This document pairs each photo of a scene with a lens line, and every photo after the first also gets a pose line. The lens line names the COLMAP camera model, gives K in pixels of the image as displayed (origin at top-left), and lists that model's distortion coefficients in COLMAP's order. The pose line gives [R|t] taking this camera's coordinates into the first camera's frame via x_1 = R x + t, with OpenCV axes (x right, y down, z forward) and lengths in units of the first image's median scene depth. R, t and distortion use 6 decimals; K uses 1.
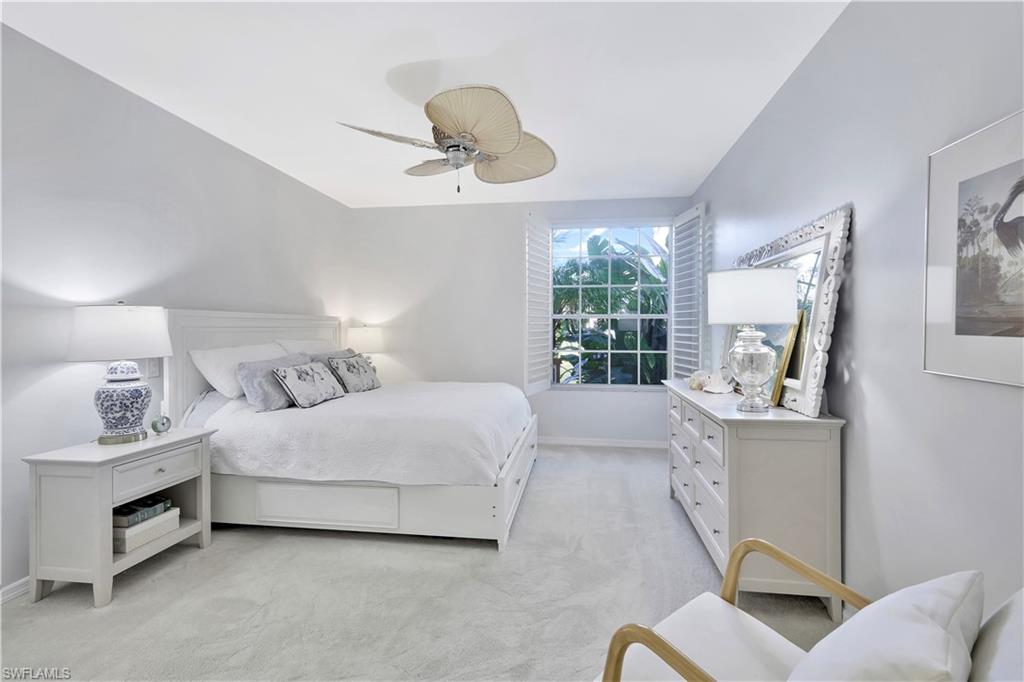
lens RADIAL K [[454.0, 0, 514.9], [0, 454.0, 337.0], [0, 0, 1]] dist [0.001928, 0.000382]
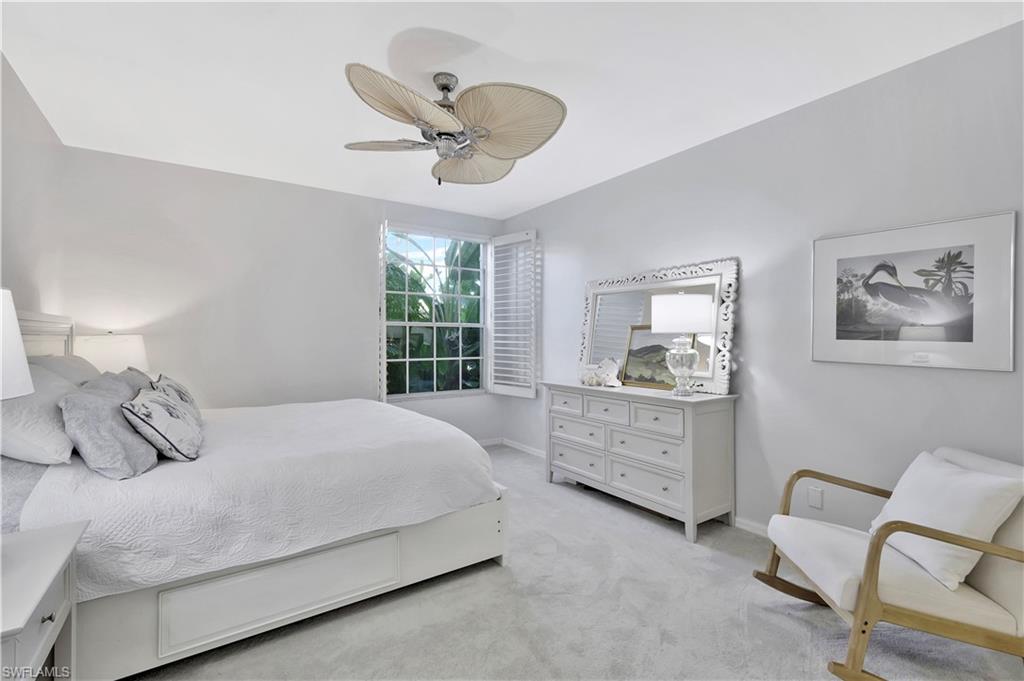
lens RADIAL K [[455.3, 0, 512.0], [0, 455.3, 340.5], [0, 0, 1]] dist [0.001160, 0.000189]
pose [[0.741599, -0.005289, 0.670822, -0.713049], [0.012262, 0.999909, -0.005671, -0.003715], [-0.670731, 0.012432, 0.741597, 0.277802]]
